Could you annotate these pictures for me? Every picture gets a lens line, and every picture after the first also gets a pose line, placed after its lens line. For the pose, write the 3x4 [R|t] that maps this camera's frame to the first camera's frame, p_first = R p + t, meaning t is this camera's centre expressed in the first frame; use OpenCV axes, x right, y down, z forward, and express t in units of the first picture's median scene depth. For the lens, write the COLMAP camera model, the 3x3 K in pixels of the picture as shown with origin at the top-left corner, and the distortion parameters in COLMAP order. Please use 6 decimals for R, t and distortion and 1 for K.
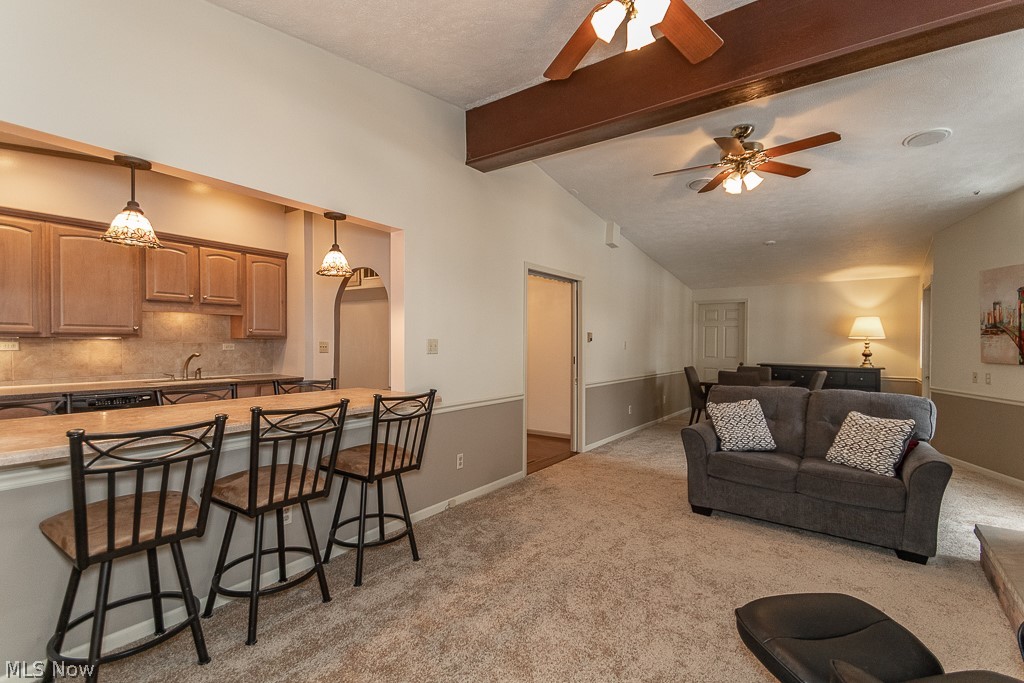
lens RADIAL K [[472.0, 0, 514.3], [0, 472.0, 344.9], [0, 0, 1]] dist [0.018799, -0.002082]
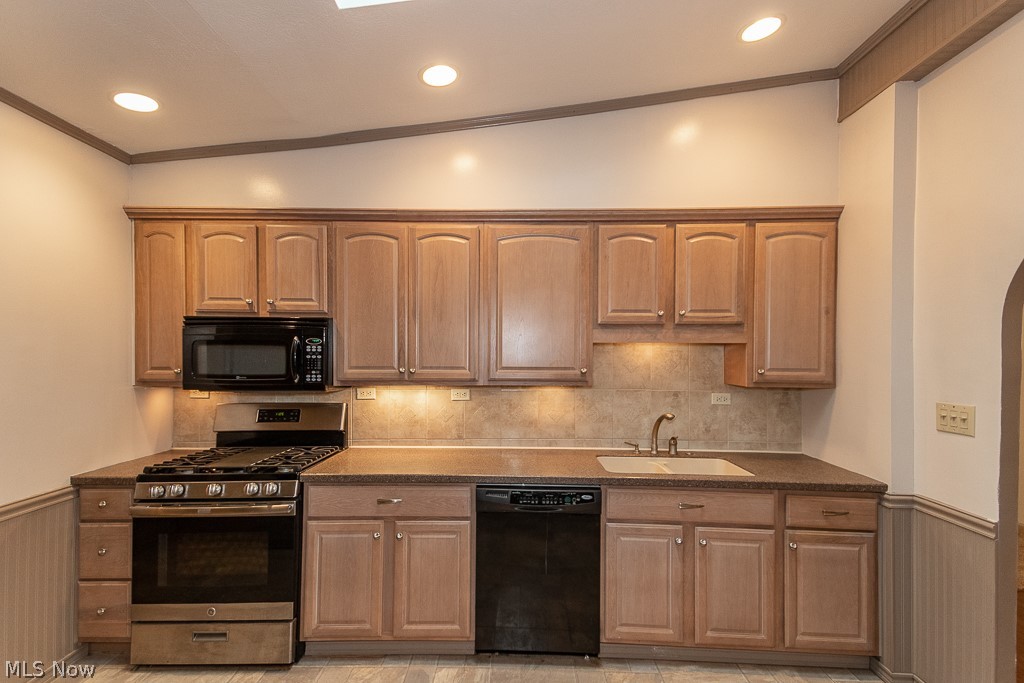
lens RADIAL K [[472.0, 0, 512.9], [0, 472.0, 363.5], [0, 0, 1]] dist [0.018799, -0.002082]
pose [[0.581994, 0.003424, -0.813186, -0.311254], [-0.006488, 0.999979, -0.000433, -0.039538], [0.813167, 0.005528, 0.582004, 0.509459]]
